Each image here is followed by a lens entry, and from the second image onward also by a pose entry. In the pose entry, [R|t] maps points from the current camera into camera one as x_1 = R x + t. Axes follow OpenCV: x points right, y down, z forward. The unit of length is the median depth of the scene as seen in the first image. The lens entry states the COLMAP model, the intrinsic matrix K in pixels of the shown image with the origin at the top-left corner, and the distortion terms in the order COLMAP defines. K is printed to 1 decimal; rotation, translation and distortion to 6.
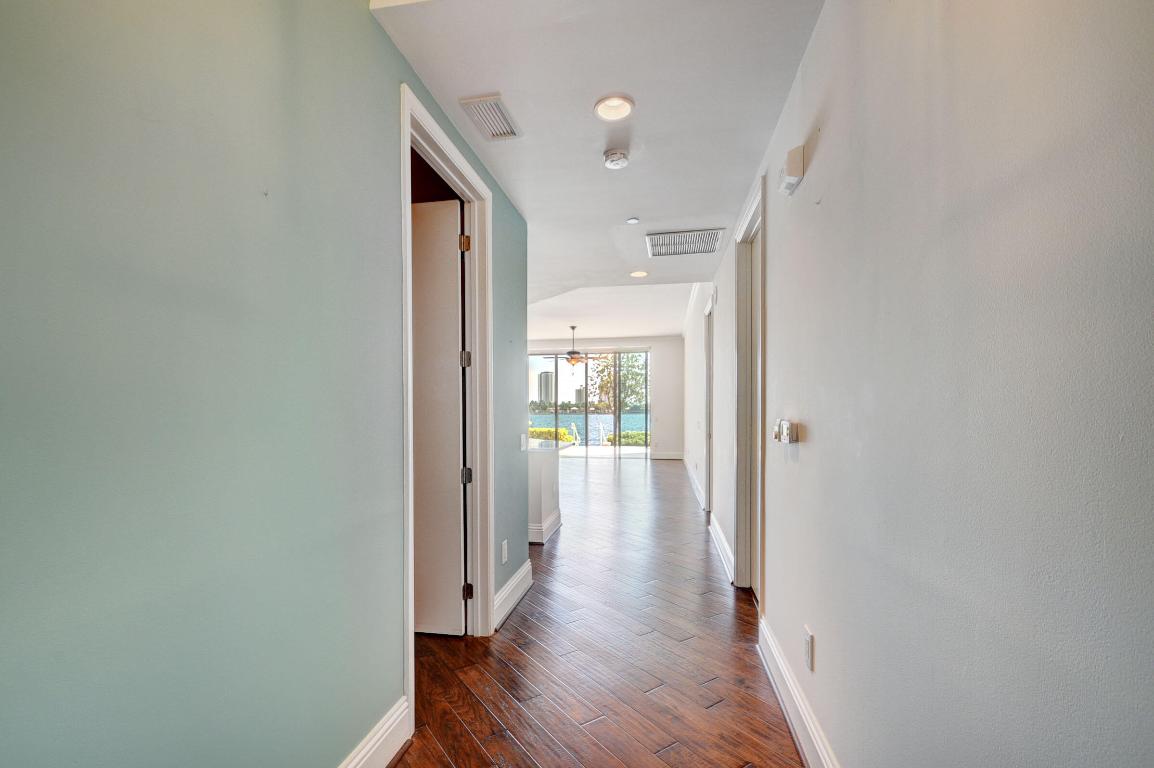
lens RADIAL K [[512.7, 0, 573.0], [0, 512.7, 415.6], [0, 0, 1]] dist [-0.002967, -0.000528]
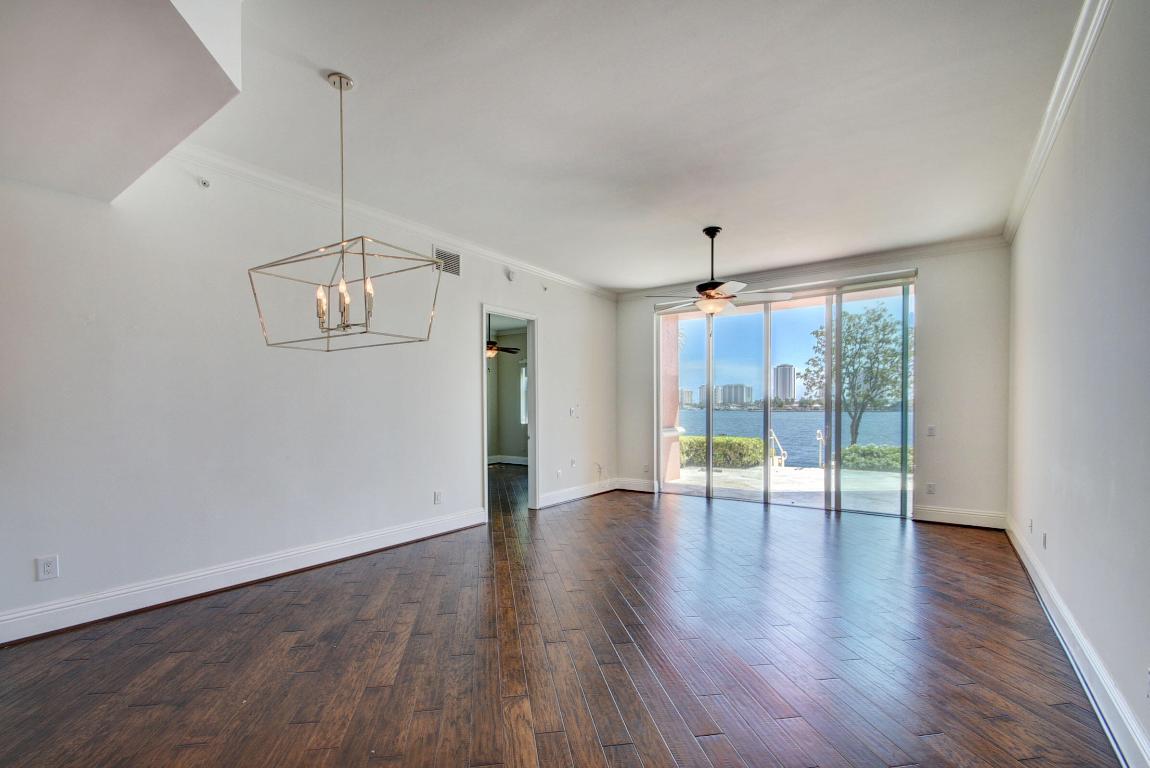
lens RADIAL K [[510.9, 0, 571.0], [0, 510.9, 415.5], [0, 0, 1]] dist [-0.002967, -0.000528]
pose [[0.900447, 0.006918, -0.434912, 0.061098], [-0.004518, 0.999968, 0.006553, -0.007568], [0.434943, -0.003936, 0.900449, 0.383113]]
